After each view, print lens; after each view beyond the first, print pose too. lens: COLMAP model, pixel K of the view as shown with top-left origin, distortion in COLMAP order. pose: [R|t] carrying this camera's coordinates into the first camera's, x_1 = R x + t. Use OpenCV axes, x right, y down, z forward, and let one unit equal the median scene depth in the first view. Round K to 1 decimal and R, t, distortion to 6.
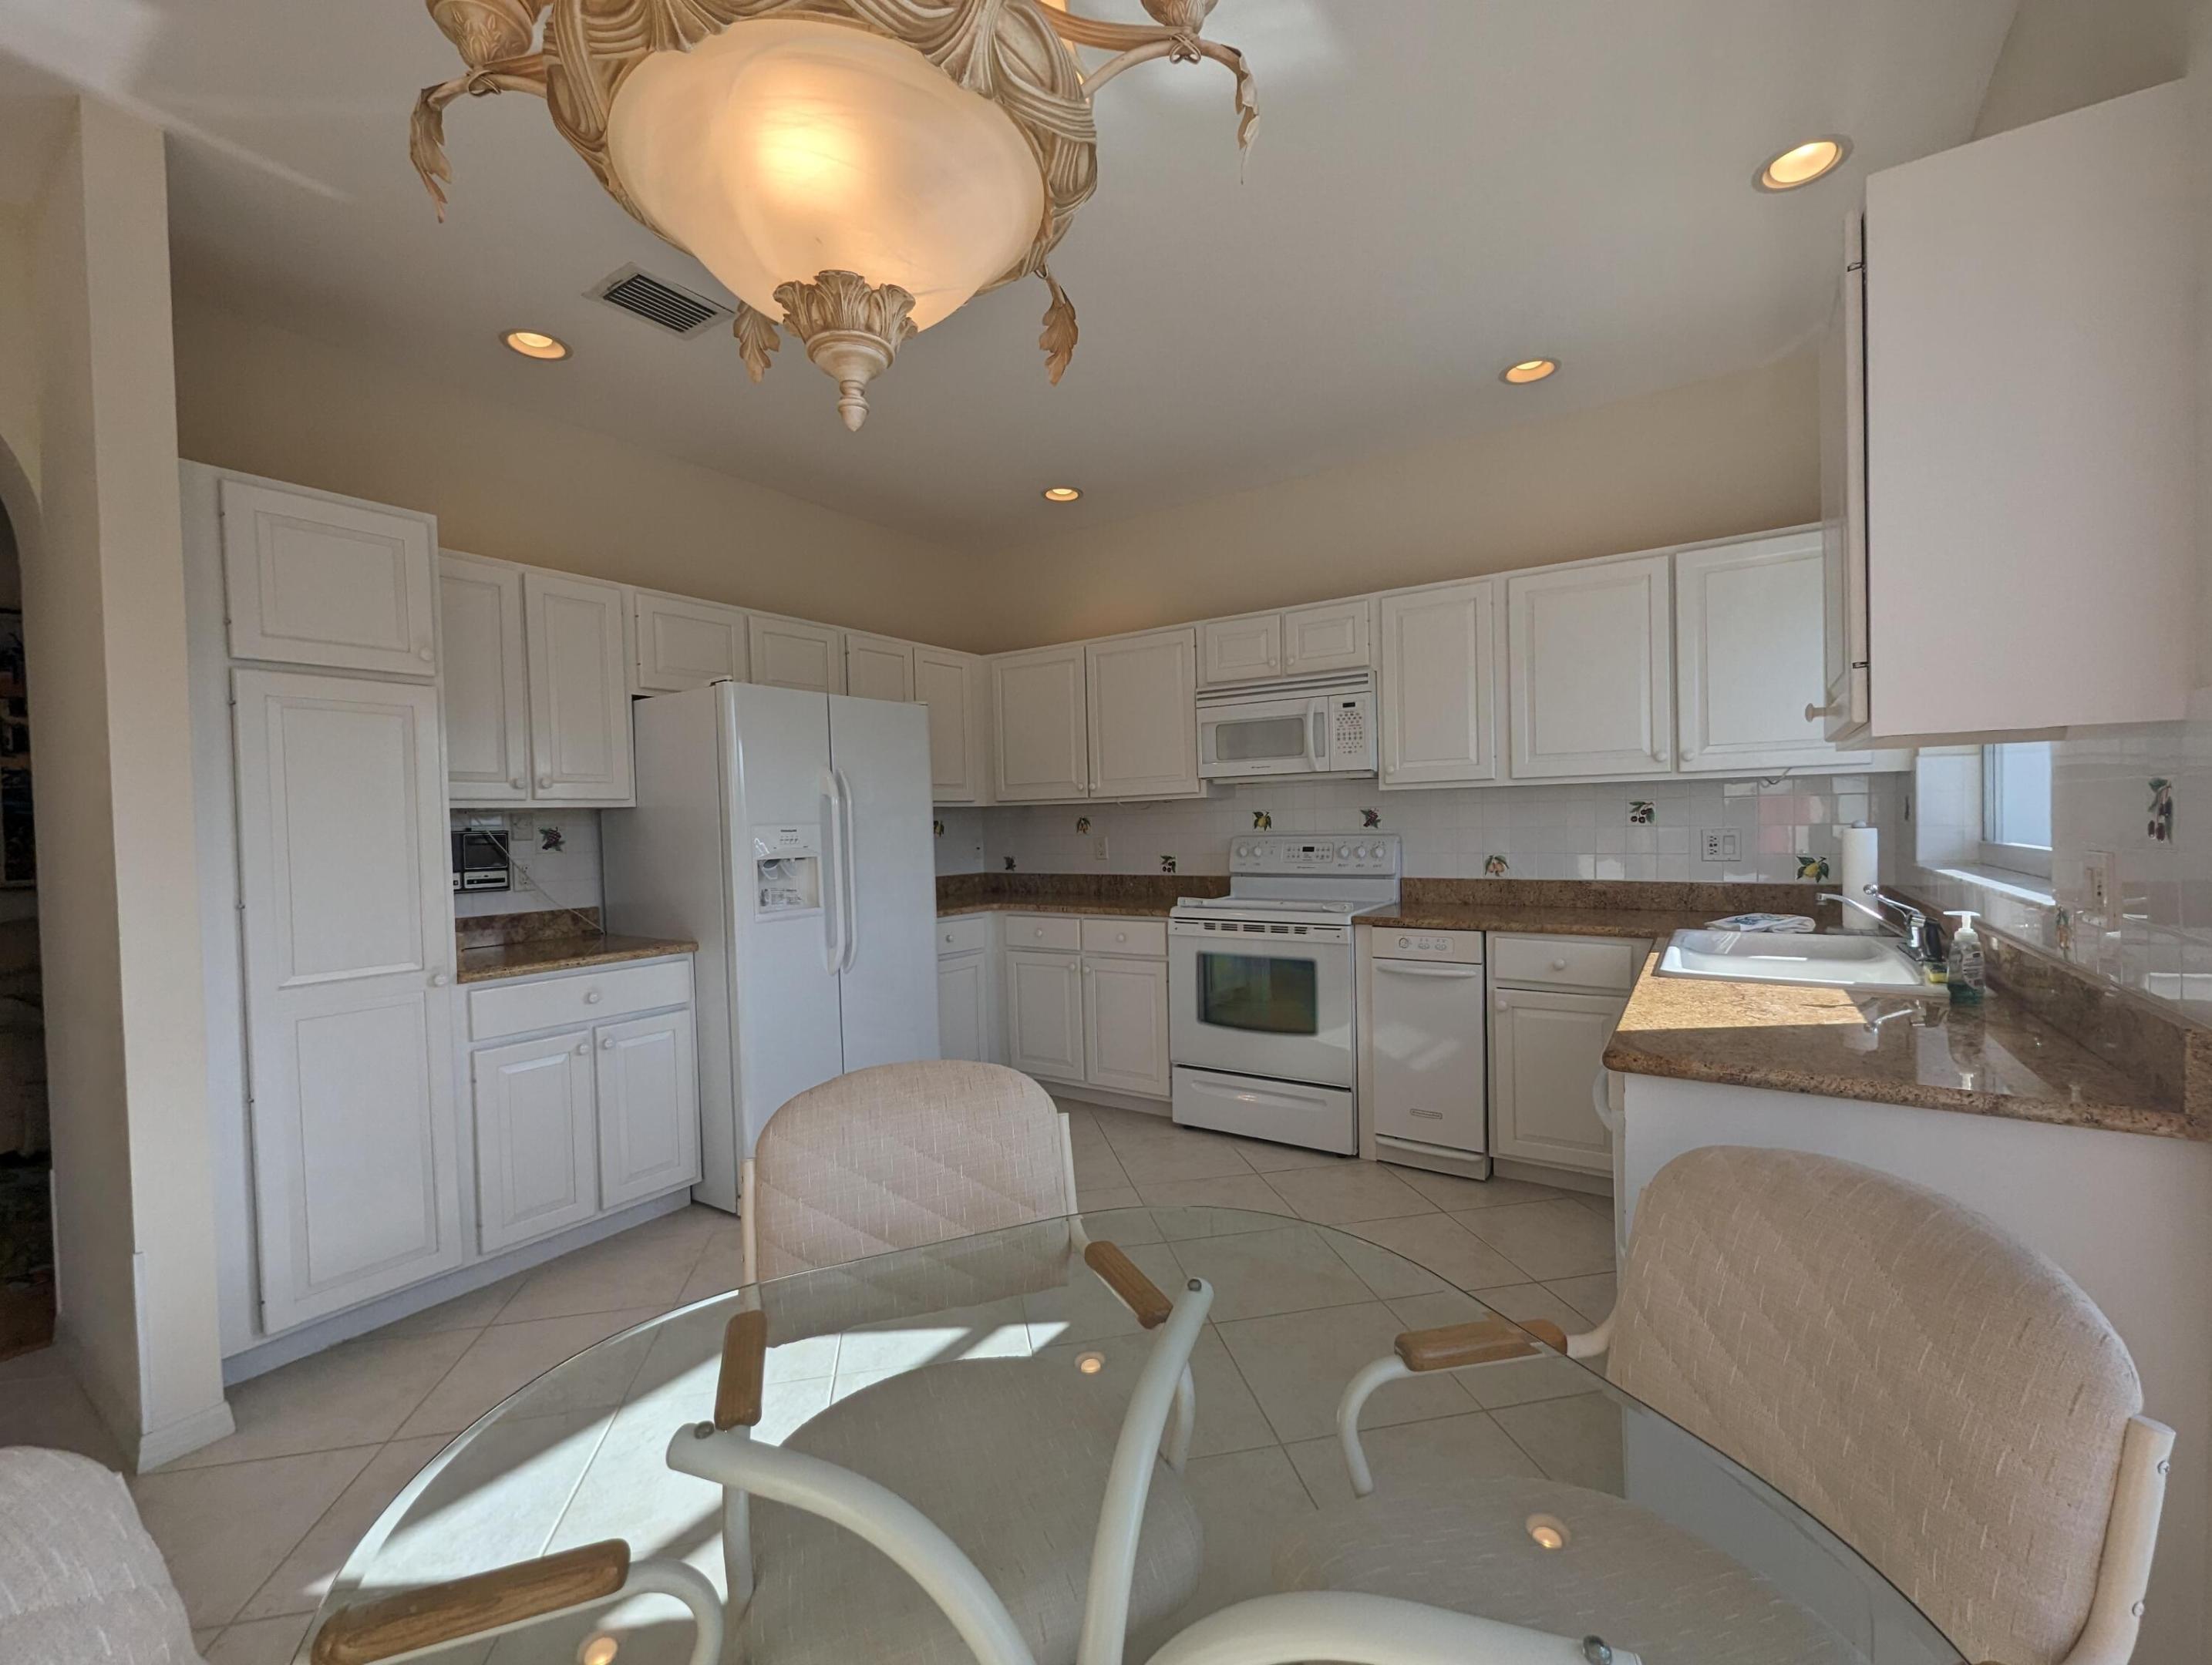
lens RADIAL K [[914.9, 0, 1117.2], [0, 914.9, 838.4], [0, 0, 1]] dist [0.000524, -0.001867]
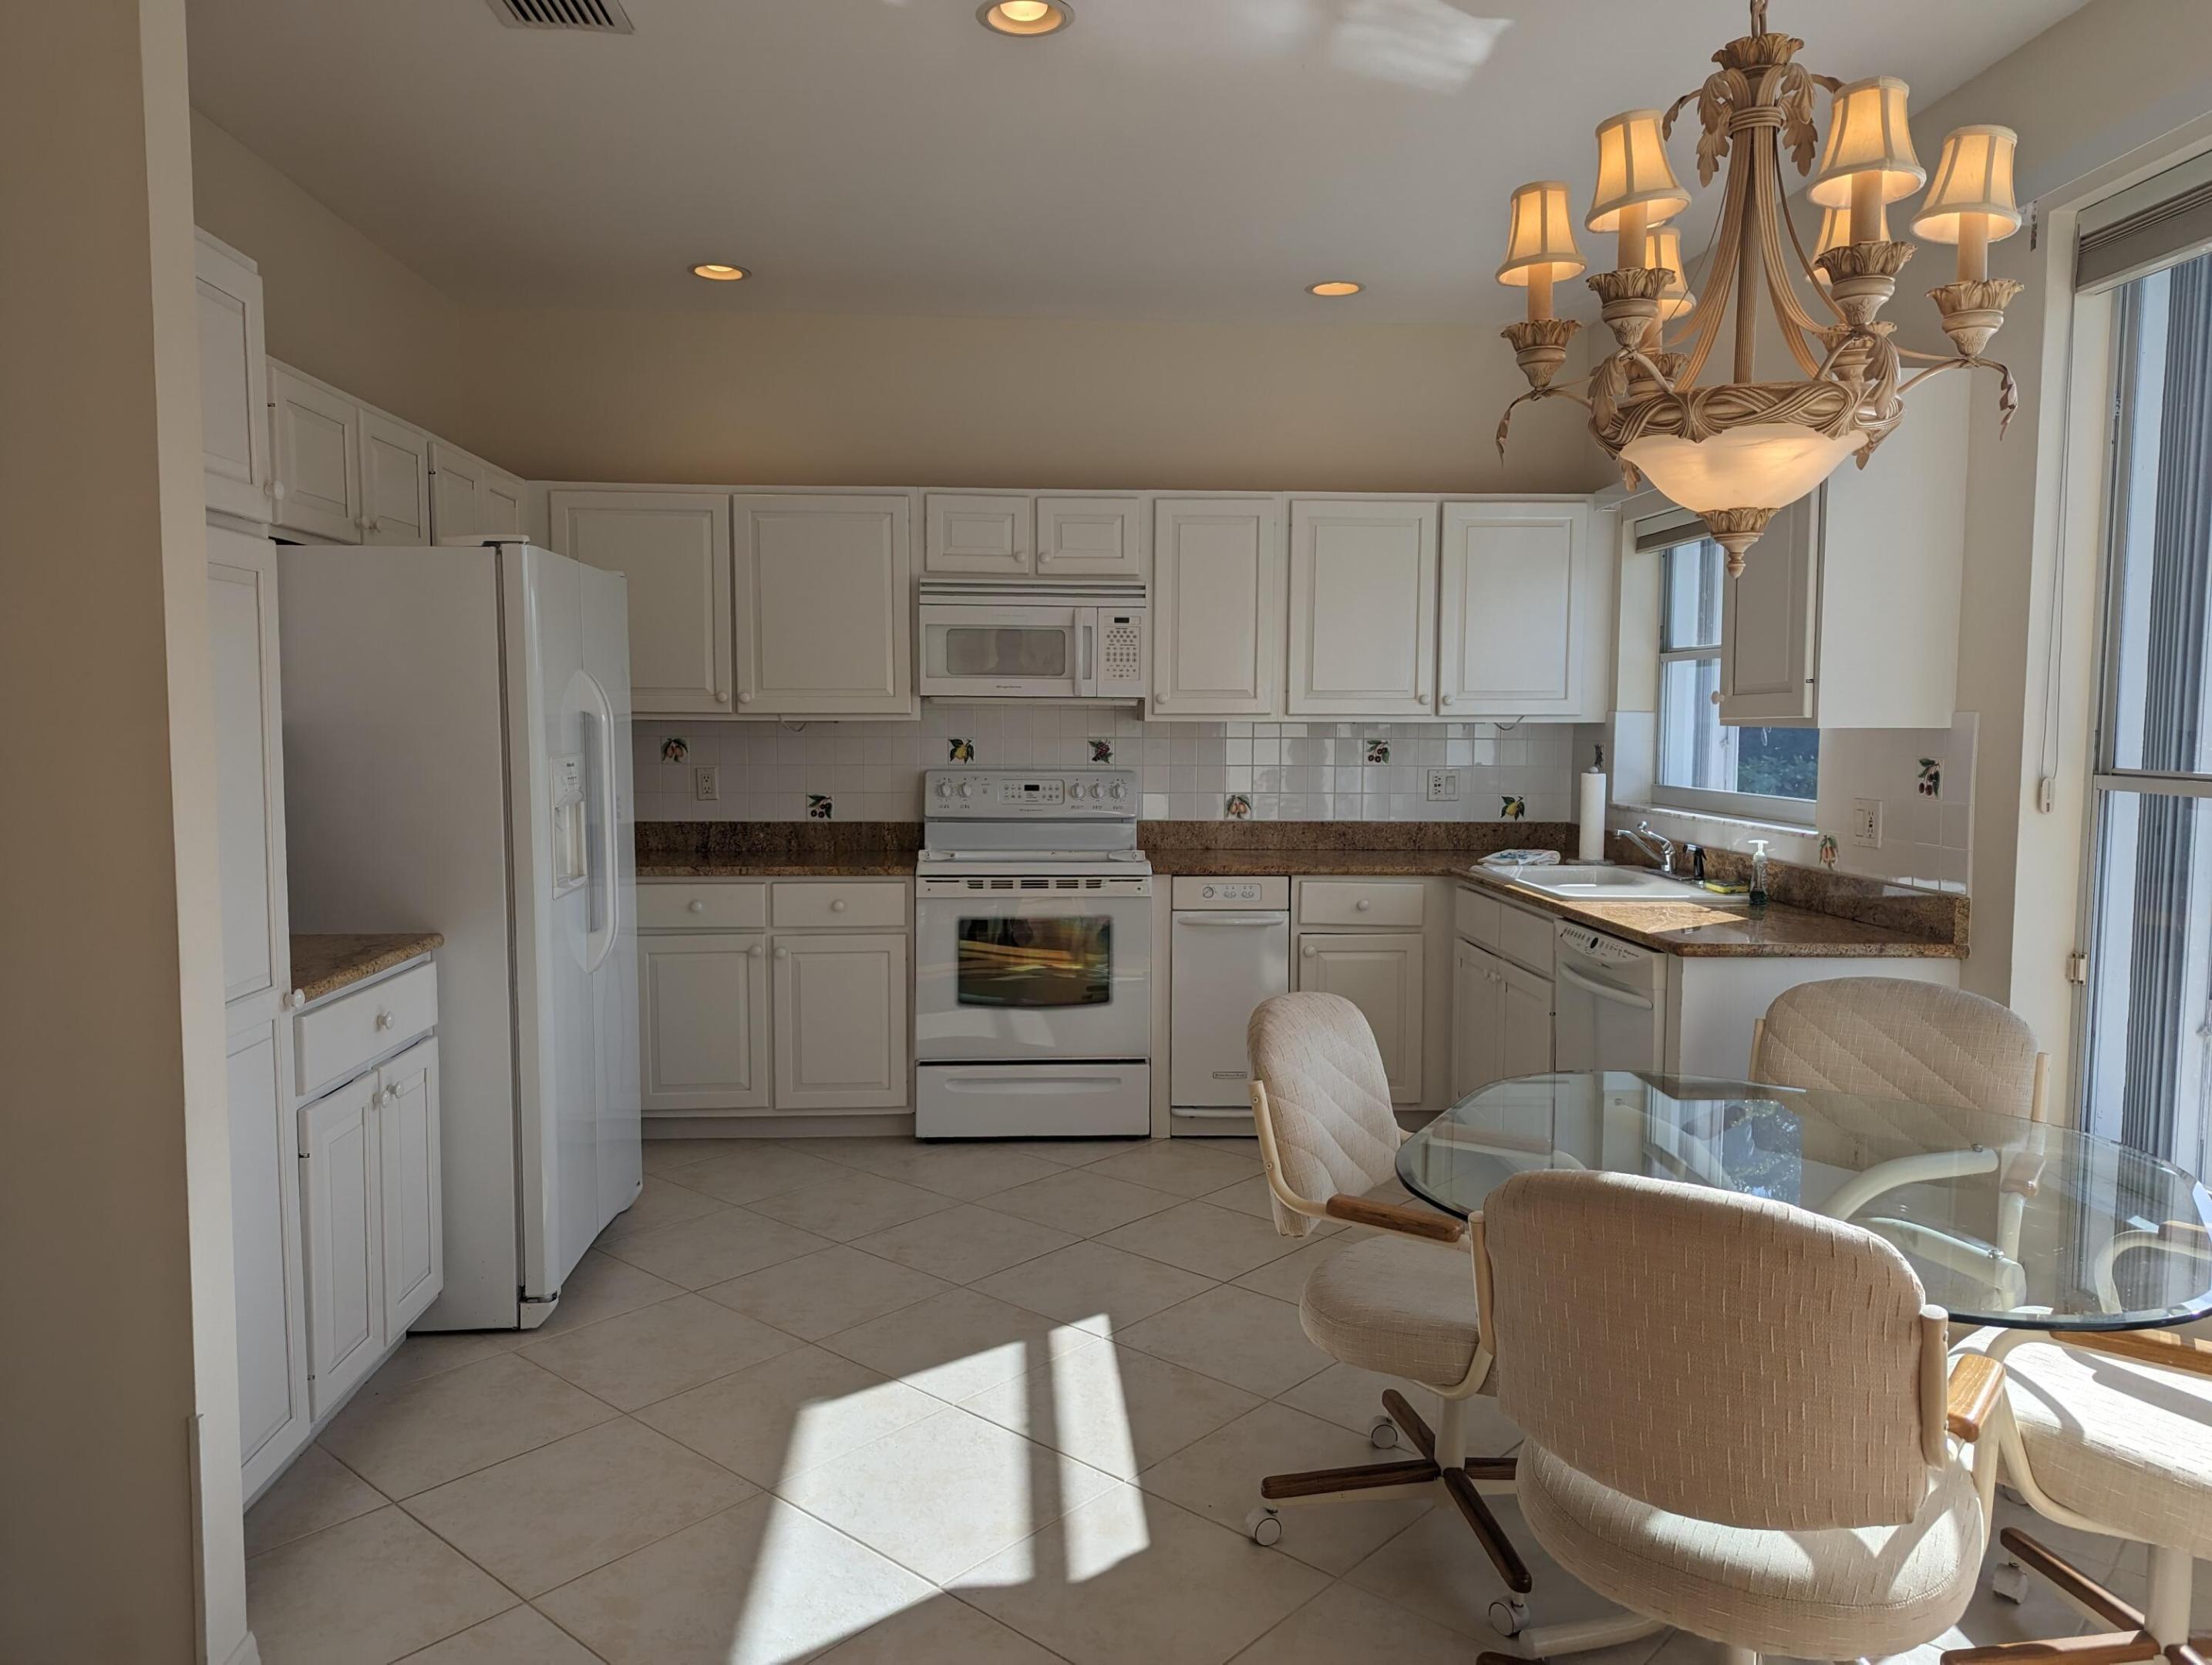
lens RADIAL K [[1541.0, 0, 1088.0], [0, 1541.0, 821.4], [0, 0, 1]] dist [0.056617, -0.033800]
pose [[0.804804, -0.013671, 0.593383, -0.631867], [-0.012643, 0.999113, 0.040166, -0.015435], [-0.593406, -0.039828, 0.803917, -0.147209]]
